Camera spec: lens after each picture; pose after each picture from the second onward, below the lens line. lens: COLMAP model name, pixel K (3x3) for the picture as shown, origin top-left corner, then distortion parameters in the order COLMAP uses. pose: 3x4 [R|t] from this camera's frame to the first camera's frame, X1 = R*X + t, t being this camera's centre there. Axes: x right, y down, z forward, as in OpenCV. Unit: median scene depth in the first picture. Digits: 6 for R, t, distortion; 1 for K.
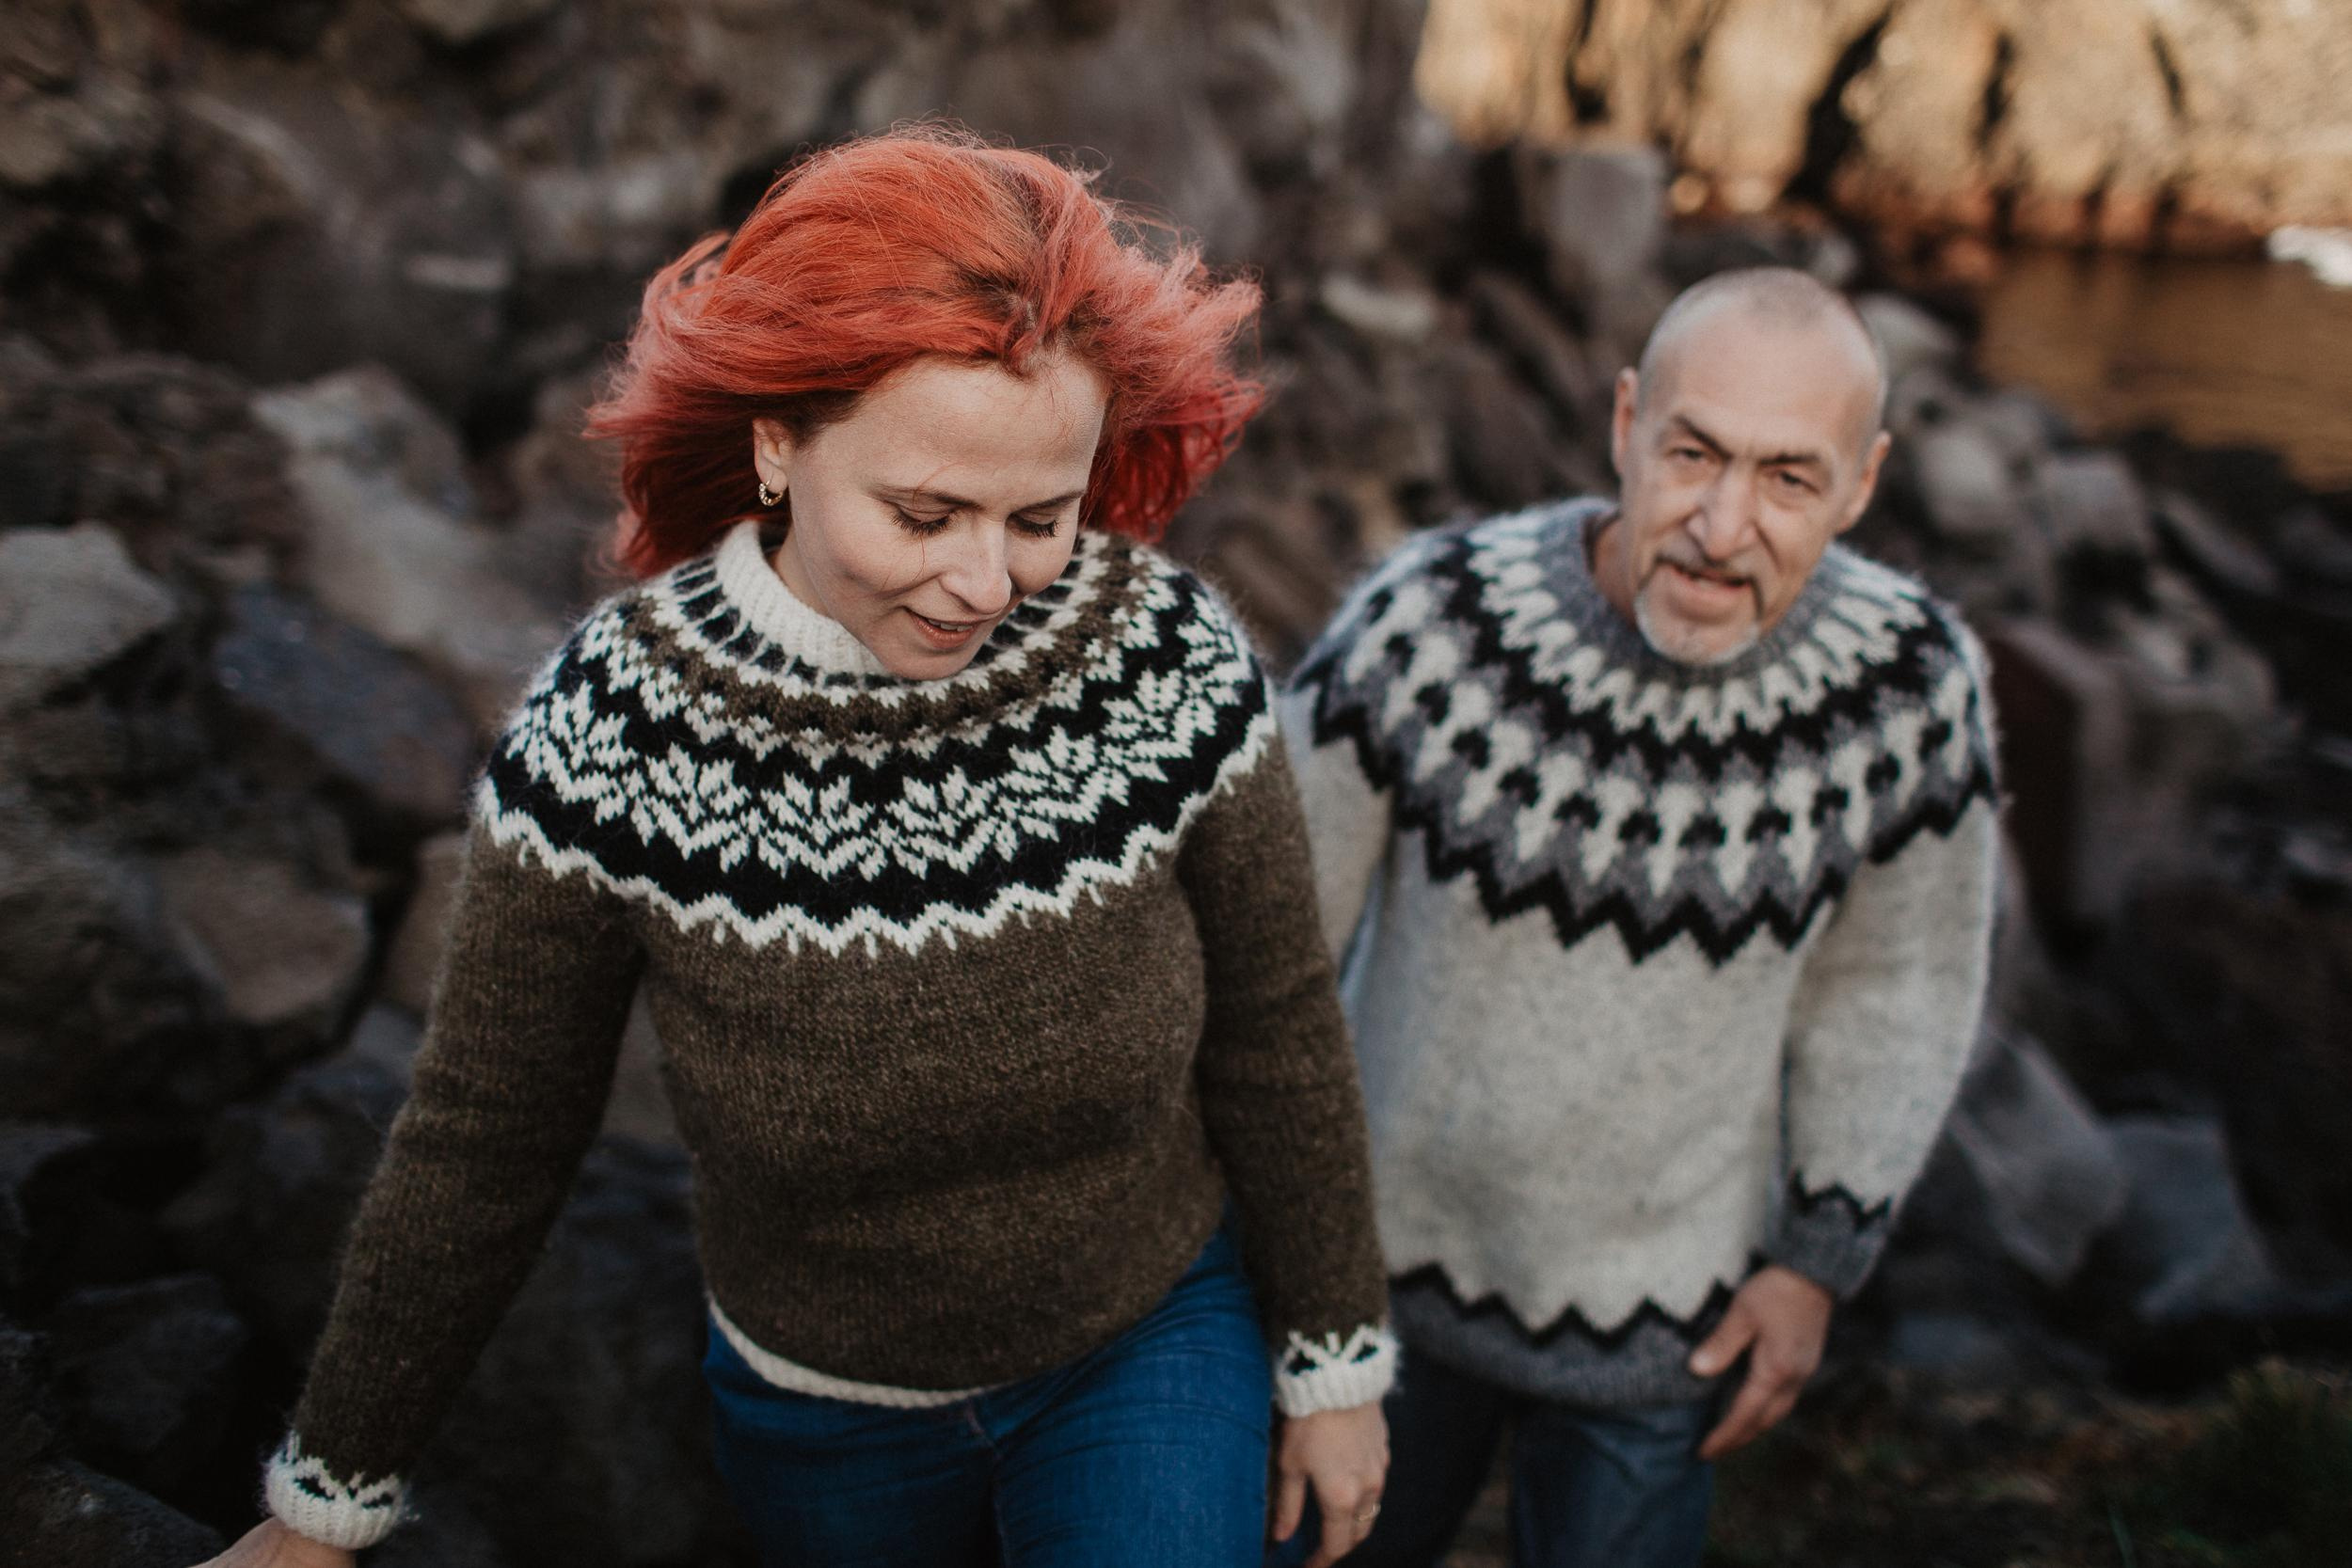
lens RADIAL K [[2245.3, 0, 1172.7], [0, 2245.3, 790.0], [0, 0, 1]] dist [0.003006, 0.000000]
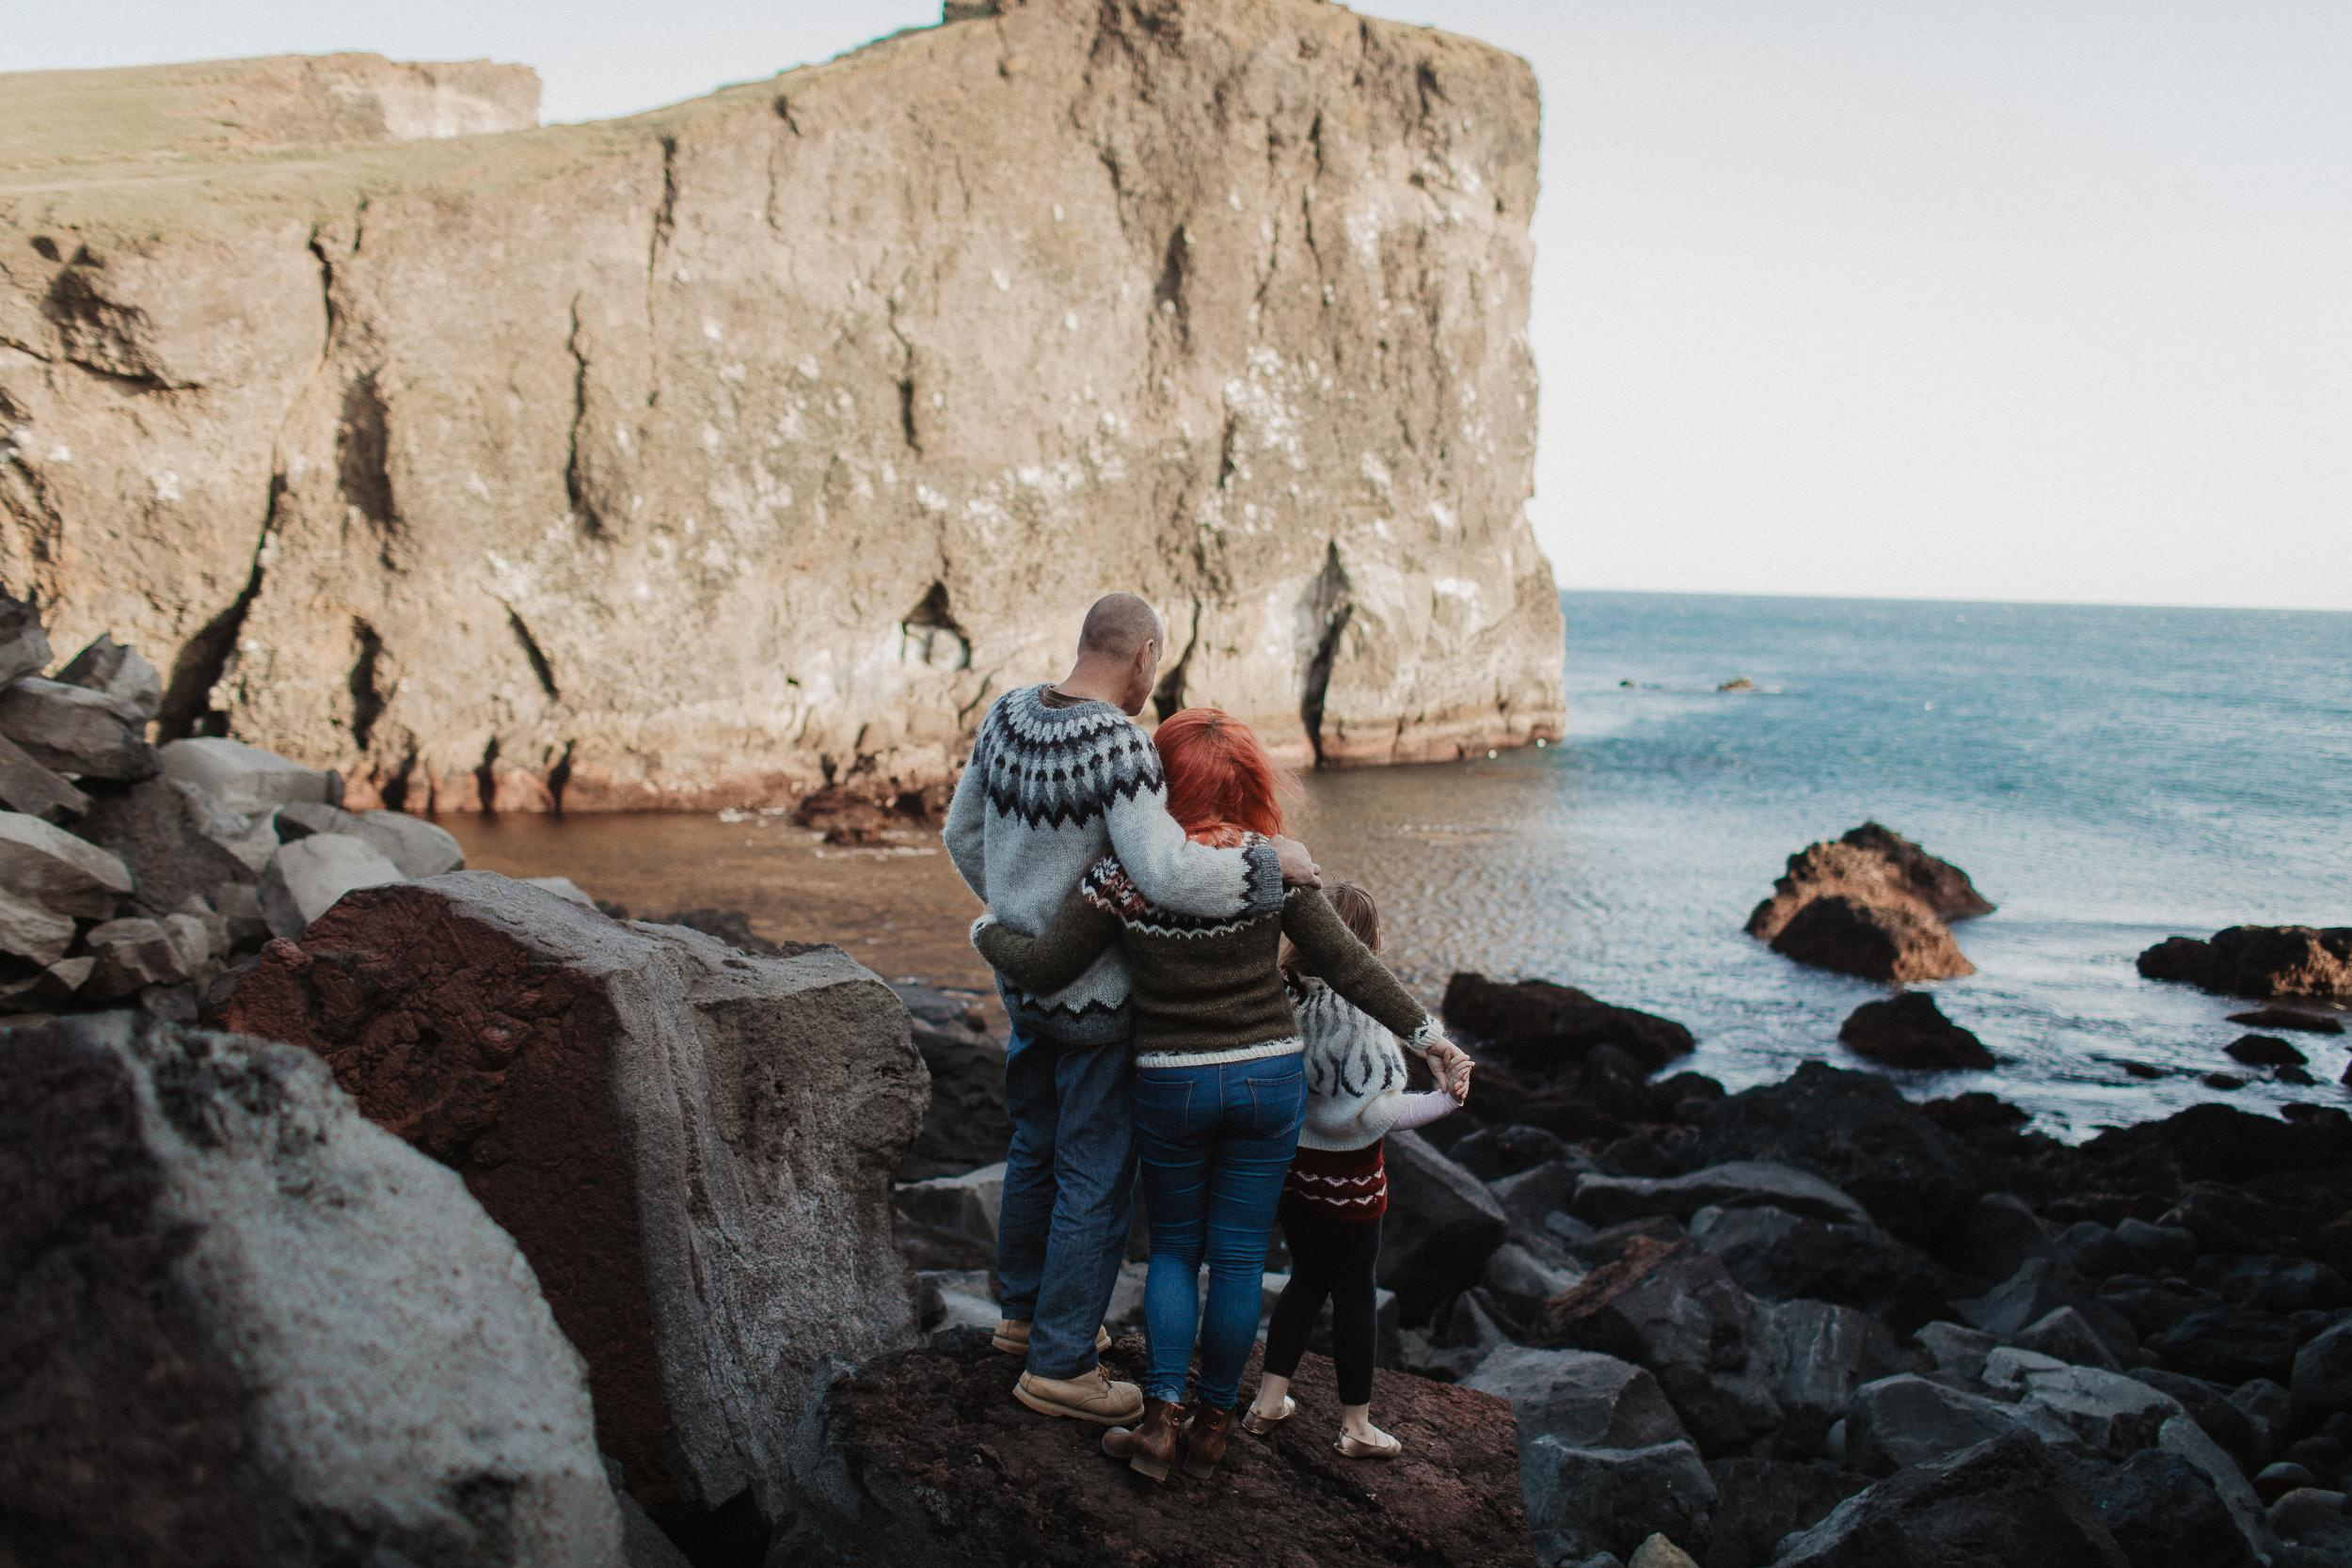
lens RADIAL K [[2245.3, 0, 1180.0], [0, 2245.3, 793.2], [0, 0, 1]] dist [0.003006, 0.000000]
pose [[0.776726, -0.075144, 0.625340, 0.624556], [0.246787, 0.949778, -0.192400, 0.104221], [-0.579477, 0.303768, 0.756262, 1.682740]]
